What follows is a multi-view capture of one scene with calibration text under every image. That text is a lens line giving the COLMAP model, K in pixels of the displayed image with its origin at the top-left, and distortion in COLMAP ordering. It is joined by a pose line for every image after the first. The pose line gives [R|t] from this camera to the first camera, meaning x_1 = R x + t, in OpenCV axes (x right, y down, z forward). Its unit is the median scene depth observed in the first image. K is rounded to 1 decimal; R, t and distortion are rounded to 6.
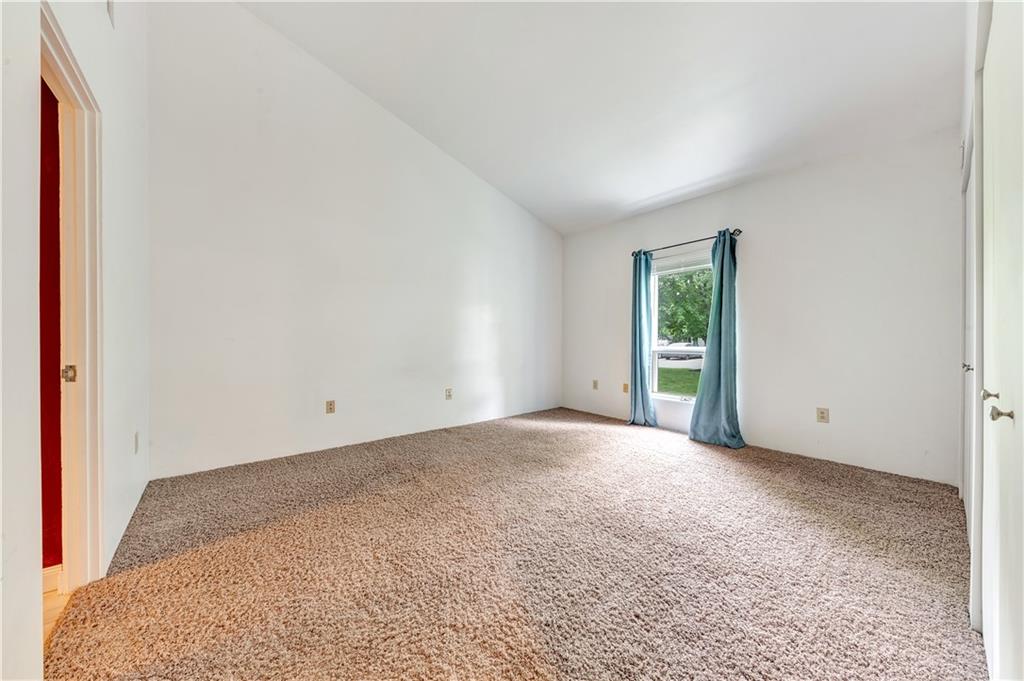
lens RADIAL K [[366.5, 0, 512.9], [0, 366.5, 335.4], [0, 0, 1]] dist [0.010203, -0.007239]
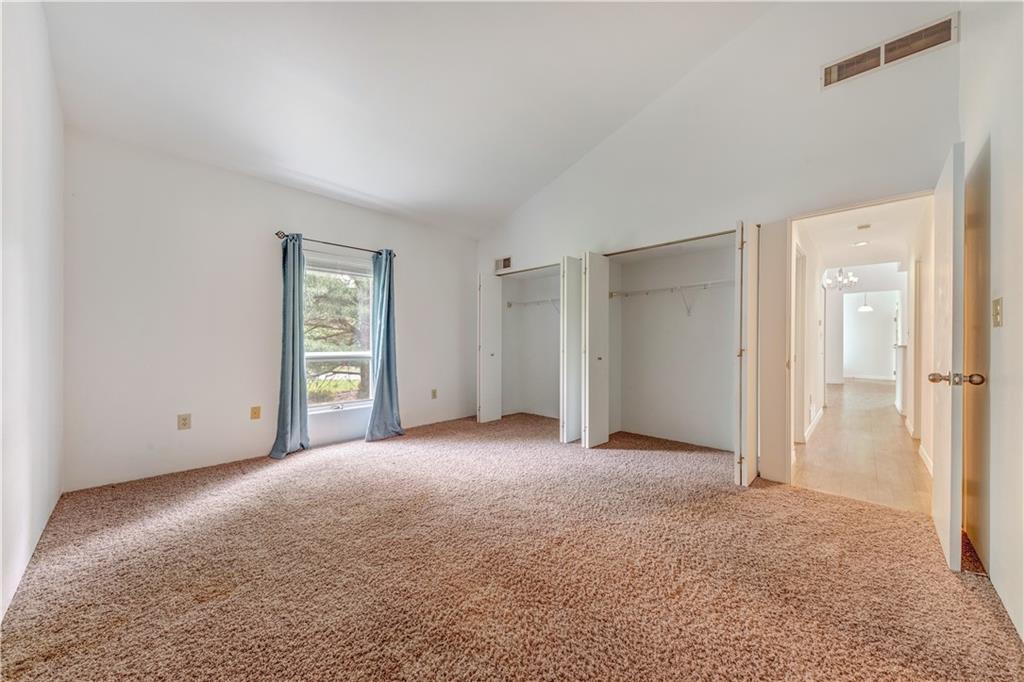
lens RADIAL K [[354.2, 0, 524.7], [0, 354.2, 342.4], [0, 0, 1]] dist [0.011586, -0.003828]
pose [[-0.141251, -0.002481, 0.989971, -0.539068], [-0.009933, 0.999950, 0.001089, -0.001981], [-0.989924, -0.009680, -0.141268, 0.672799]]
